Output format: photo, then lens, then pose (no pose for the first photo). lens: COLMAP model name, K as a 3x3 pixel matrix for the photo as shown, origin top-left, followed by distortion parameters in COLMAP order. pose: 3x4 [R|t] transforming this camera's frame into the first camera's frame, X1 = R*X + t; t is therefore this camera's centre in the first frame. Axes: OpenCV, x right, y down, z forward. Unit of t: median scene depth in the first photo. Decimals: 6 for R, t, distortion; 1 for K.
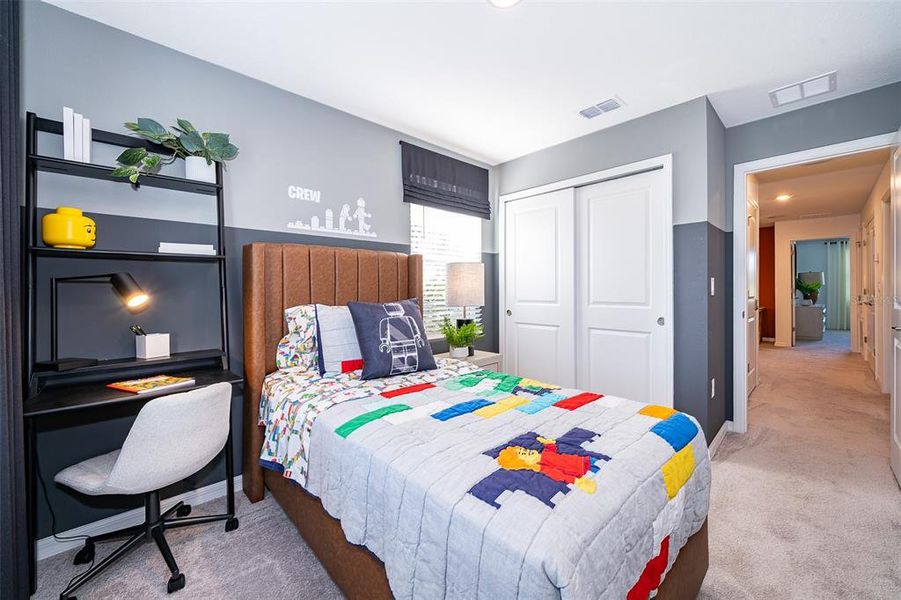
lens RADIAL K [[356.2, 0, 450.0], [0, 356.2, 293.5], [0, 0, 1]] dist [-0.002774, -0.000252]
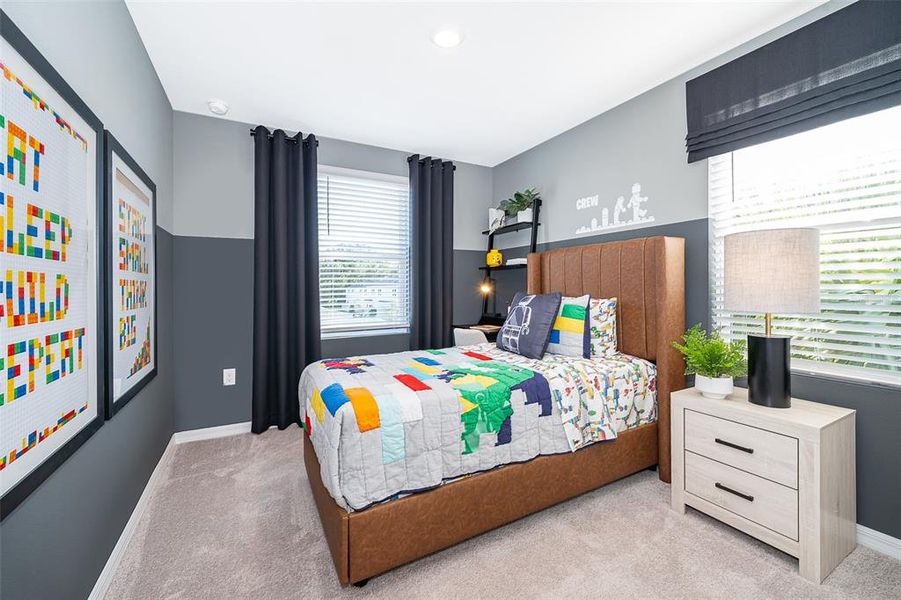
lens RADIAL K [[367.1, 0, 450.3], [0, 367.1, 283.4], [0, 0, 1]] dist [-0.000318, -0.000054]
pose [[-0.257051, 0.002212, -0.966395, 0.844481], [0.003090, 0.999994, 0.001467, -0.011383], [0.966393, -0.002609, -0.257056, 0.820232]]
